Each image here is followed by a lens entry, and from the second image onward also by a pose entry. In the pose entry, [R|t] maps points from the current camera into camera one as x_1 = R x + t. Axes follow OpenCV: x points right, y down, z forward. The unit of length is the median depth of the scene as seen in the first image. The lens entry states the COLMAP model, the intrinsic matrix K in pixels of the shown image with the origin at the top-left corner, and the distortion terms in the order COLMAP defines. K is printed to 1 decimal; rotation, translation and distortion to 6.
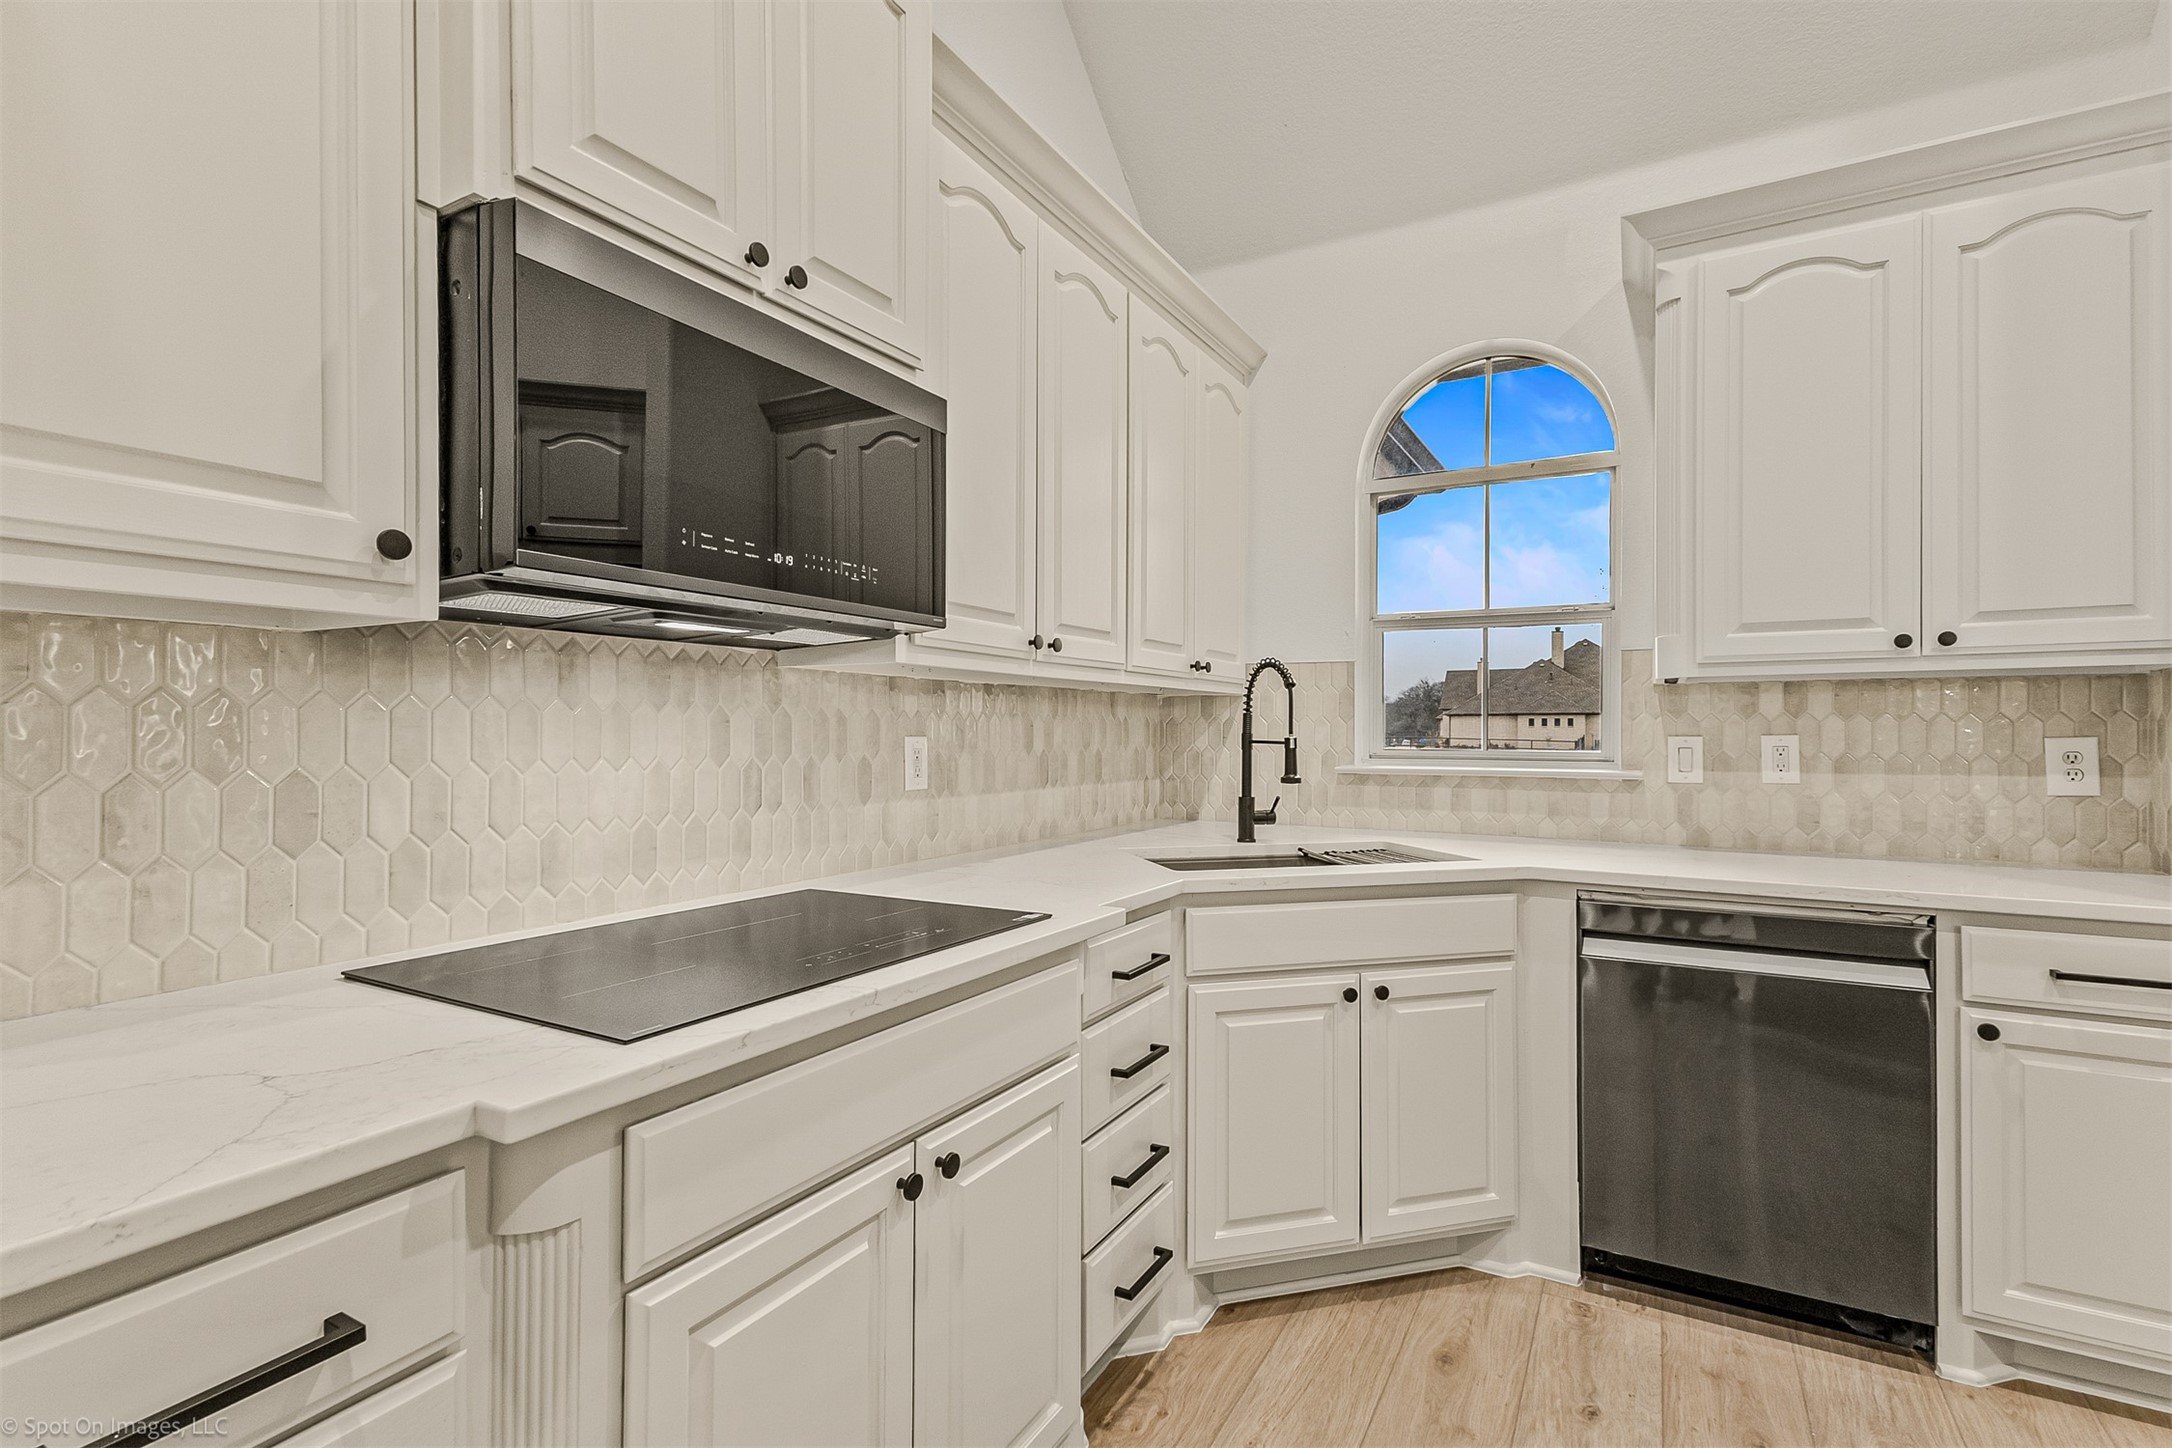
lens RADIAL K [[996.2, 0, 1088.5], [0, 996.2, 728.9], [0, 0, 1]] dist [0.017272, -0.001093]
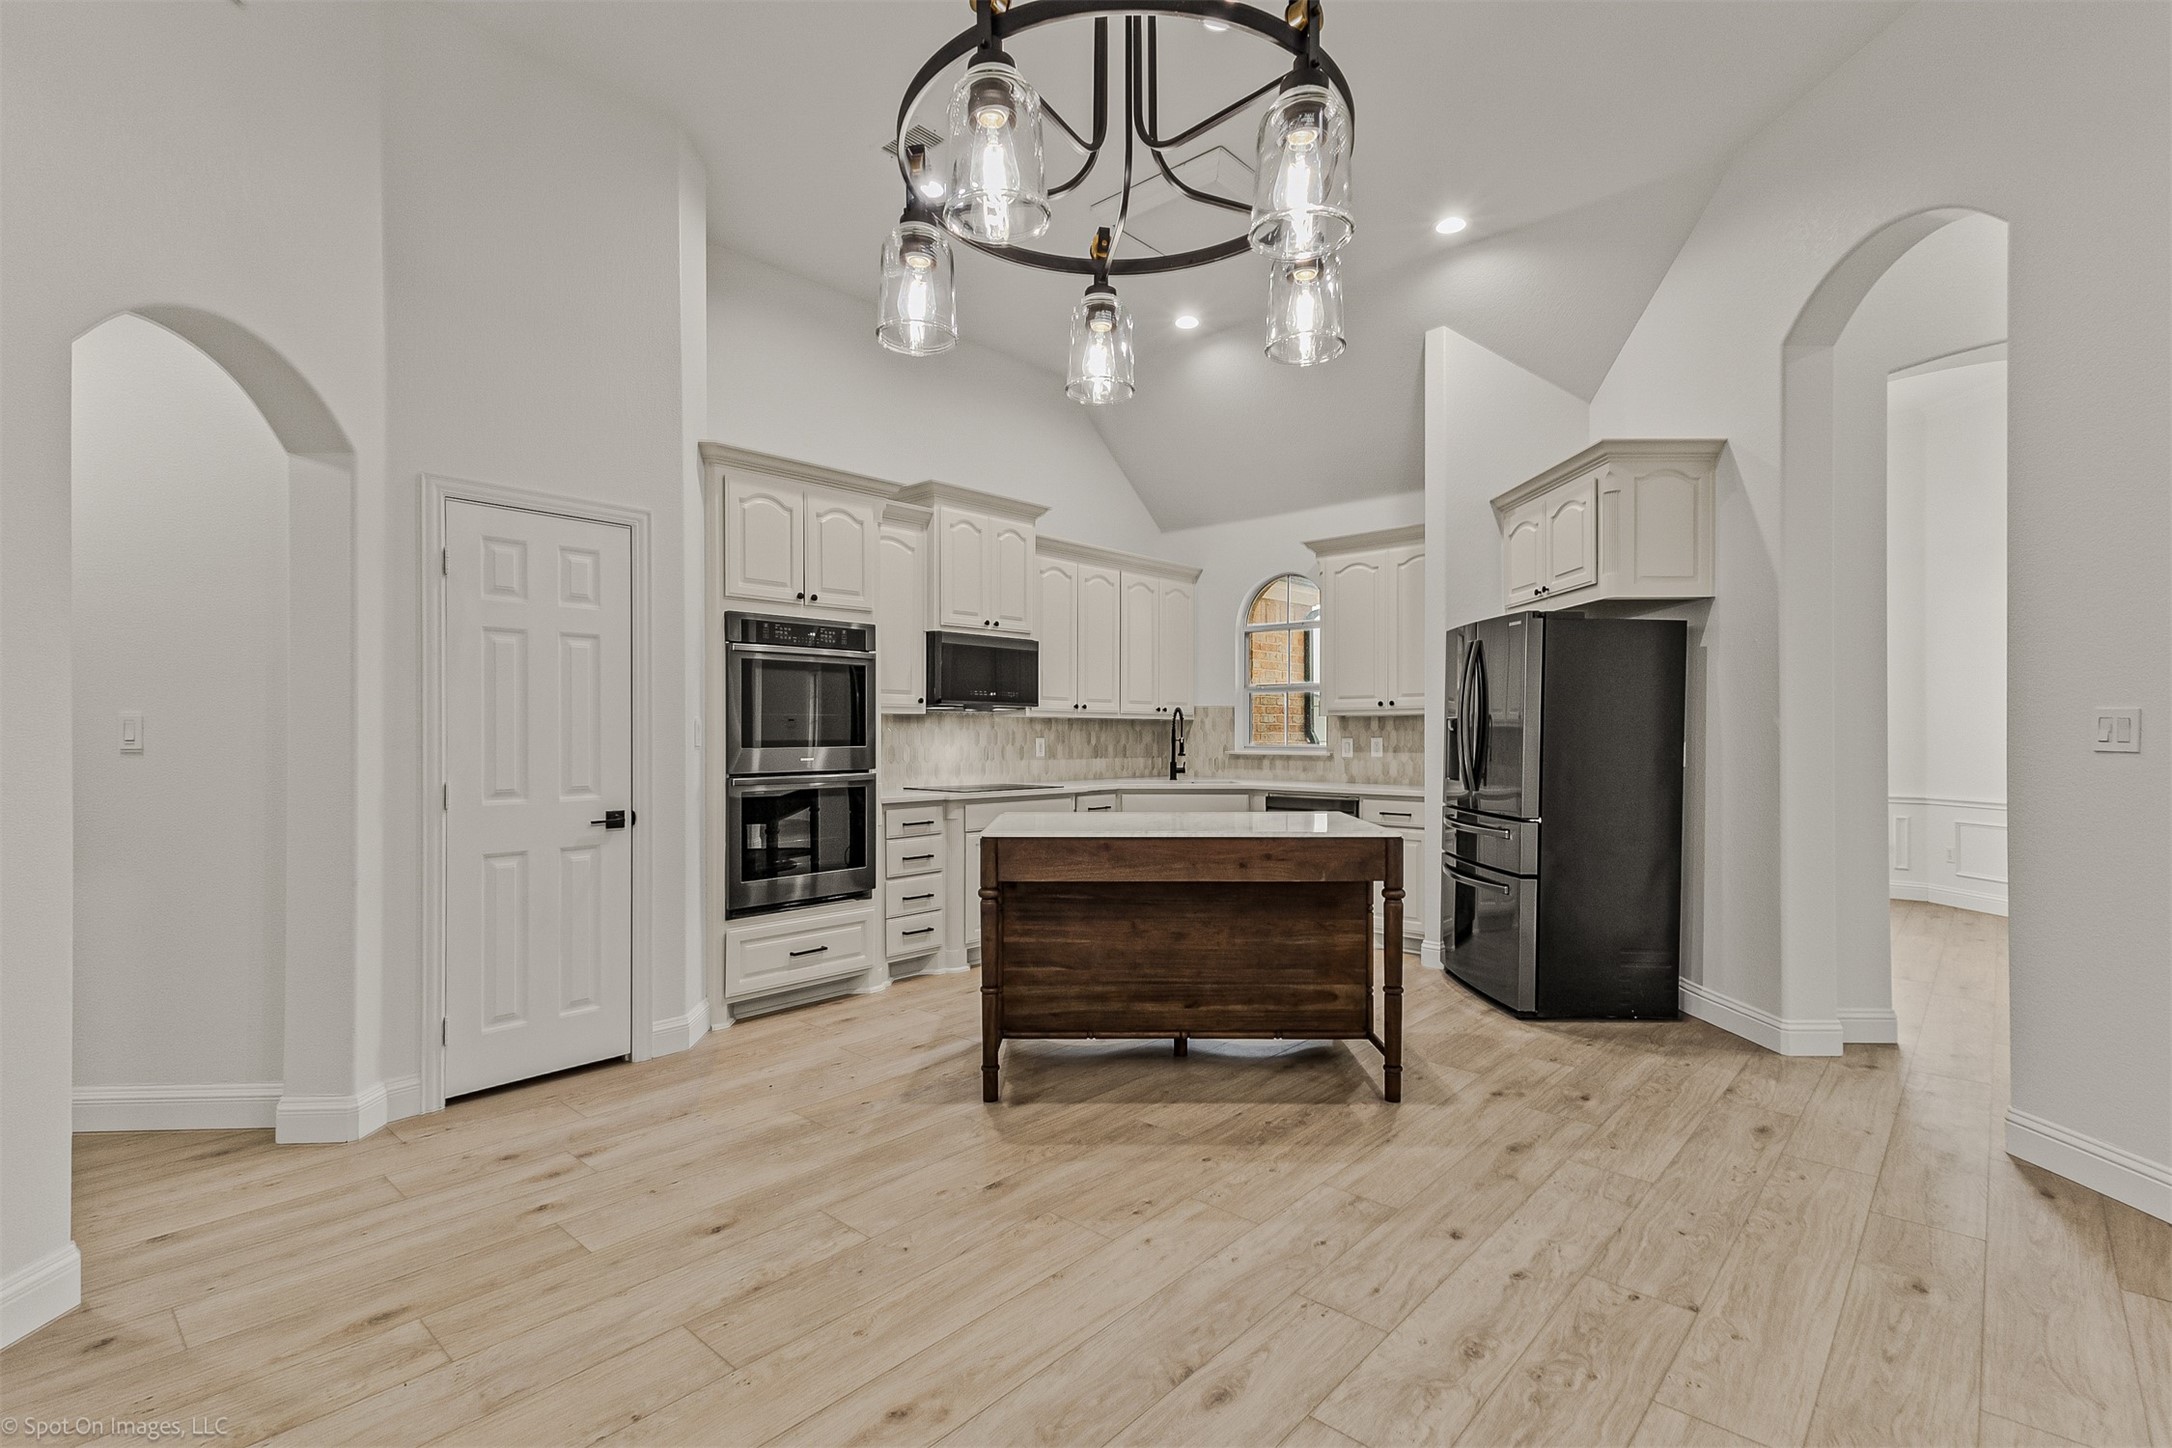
lens RADIAL K [[996.2, 0, 1097.7], [0, 996.2, 724.0], [0, 0, 1]] dist [0.017272, -0.001093]
pose [[0.977011, -0.003425, -0.213163, 0.633735], [0.001206, 0.999944, -0.010541, -0.003622], [0.213188, 0.010042, 0.976960, -1.868456]]
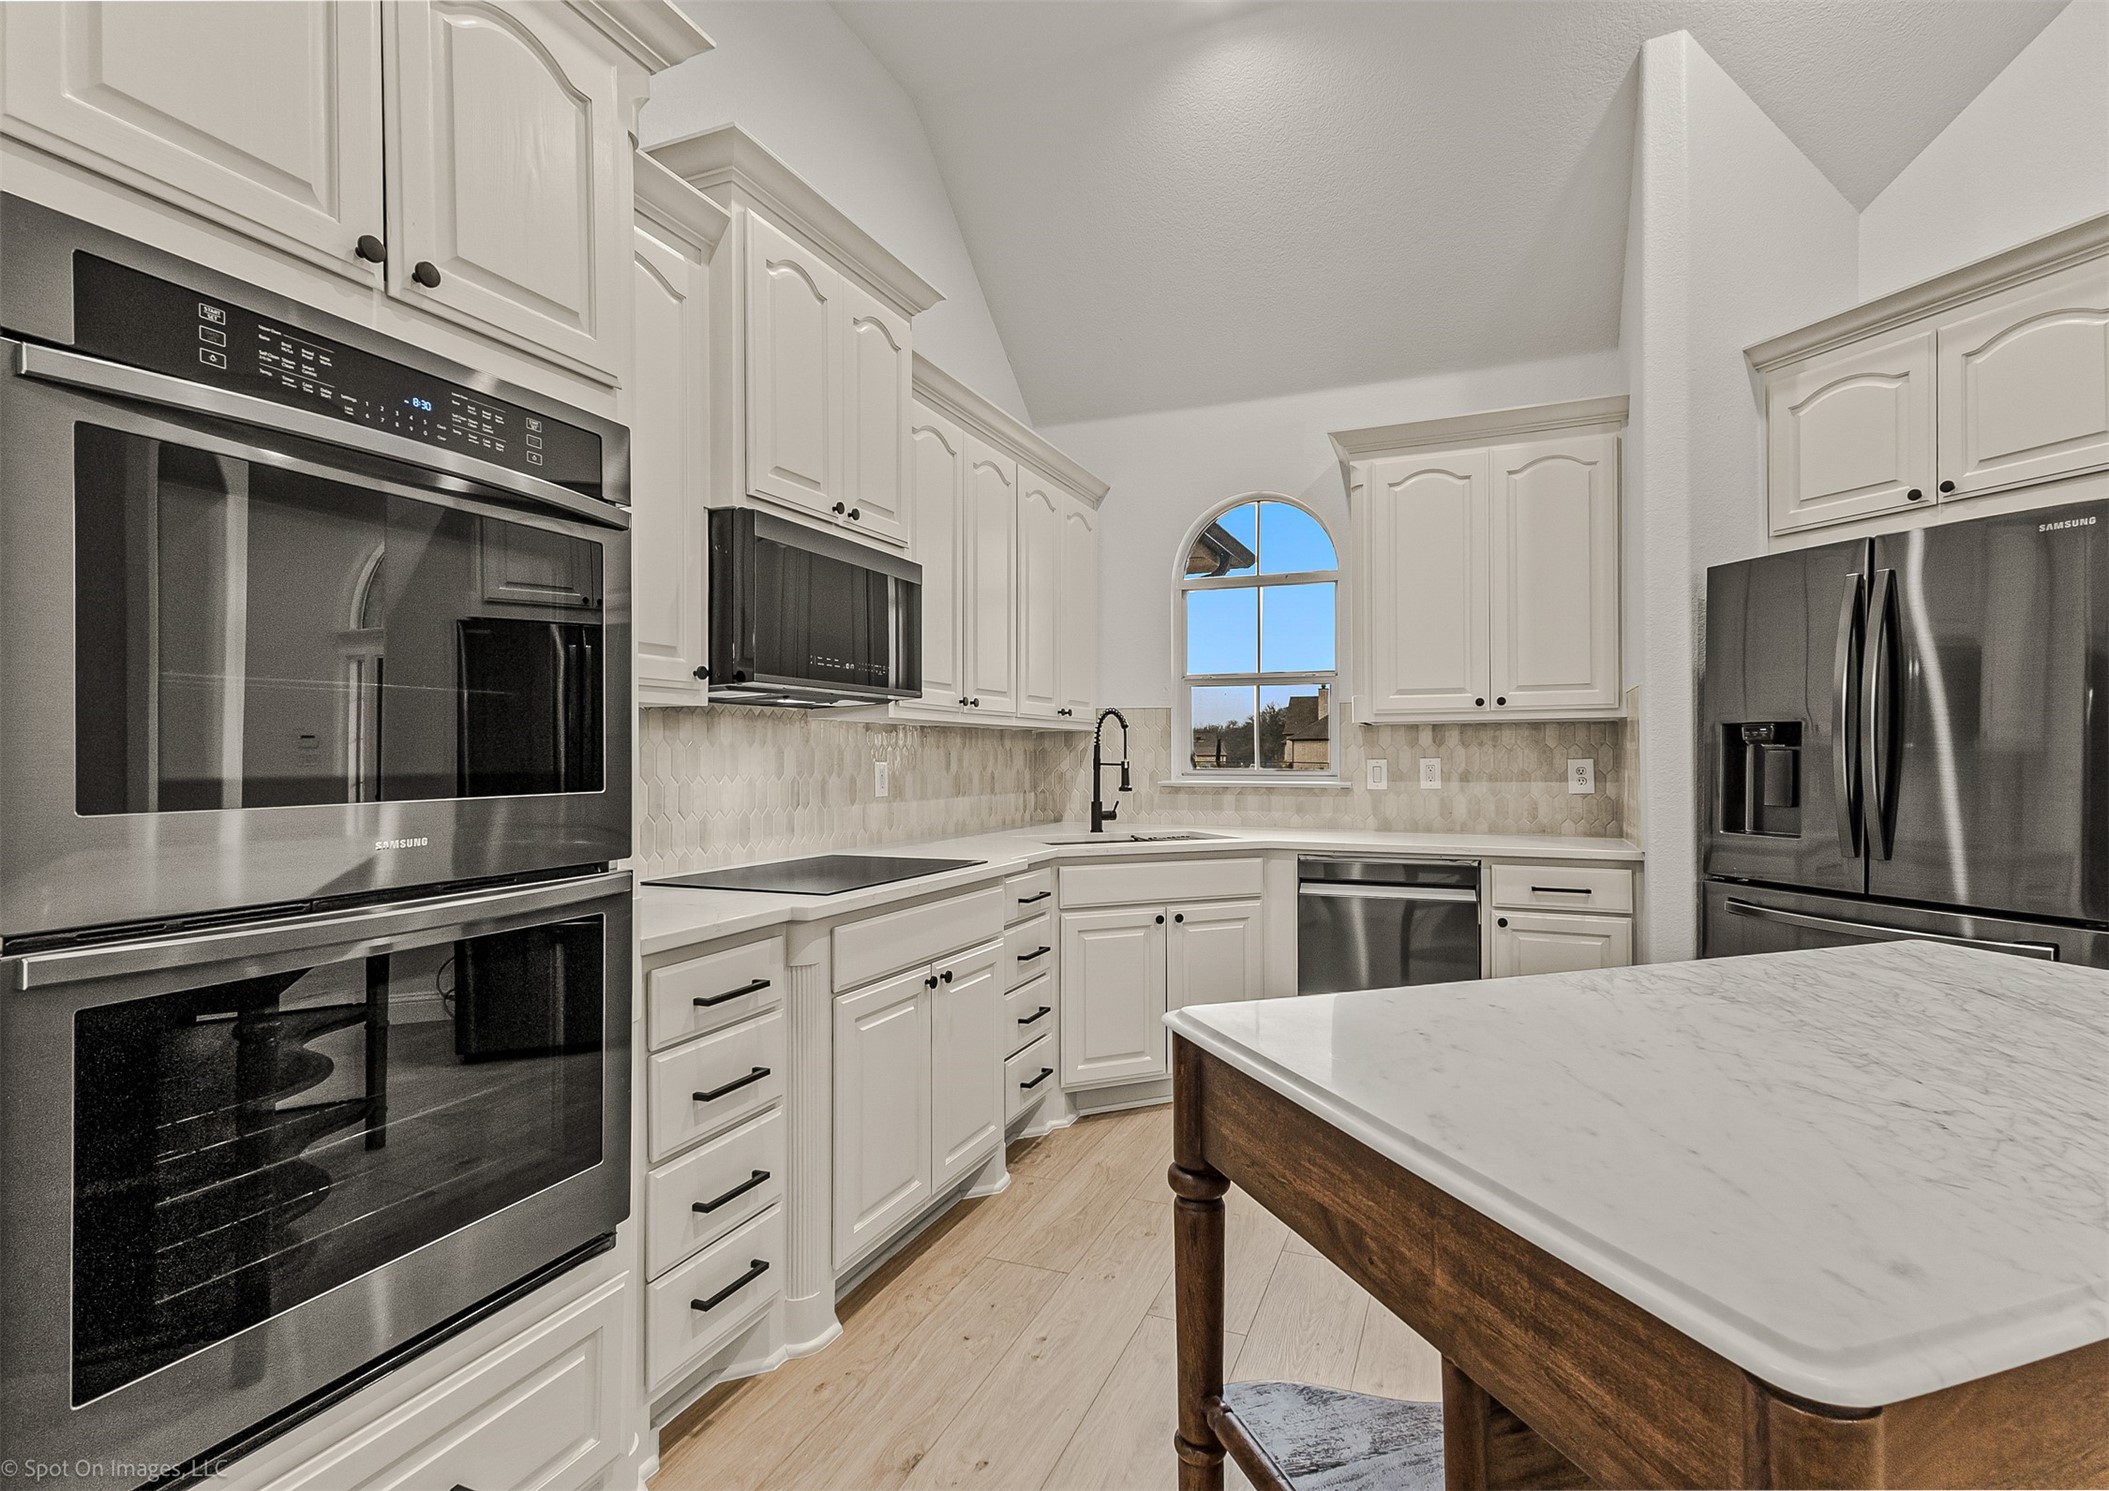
lens RADIAL K [[1021.2, 0, 1072.0], [0, 1021.2, 746.0], [0, 0, 1]] dist [0.018637, -0.000583]
pose [[0.991512, -0.002815, 0.129983, -0.091304], [0.003878, 0.999961, -0.007921, -0.002743], [-0.129955, 0.008358, 0.991485, -0.611683]]
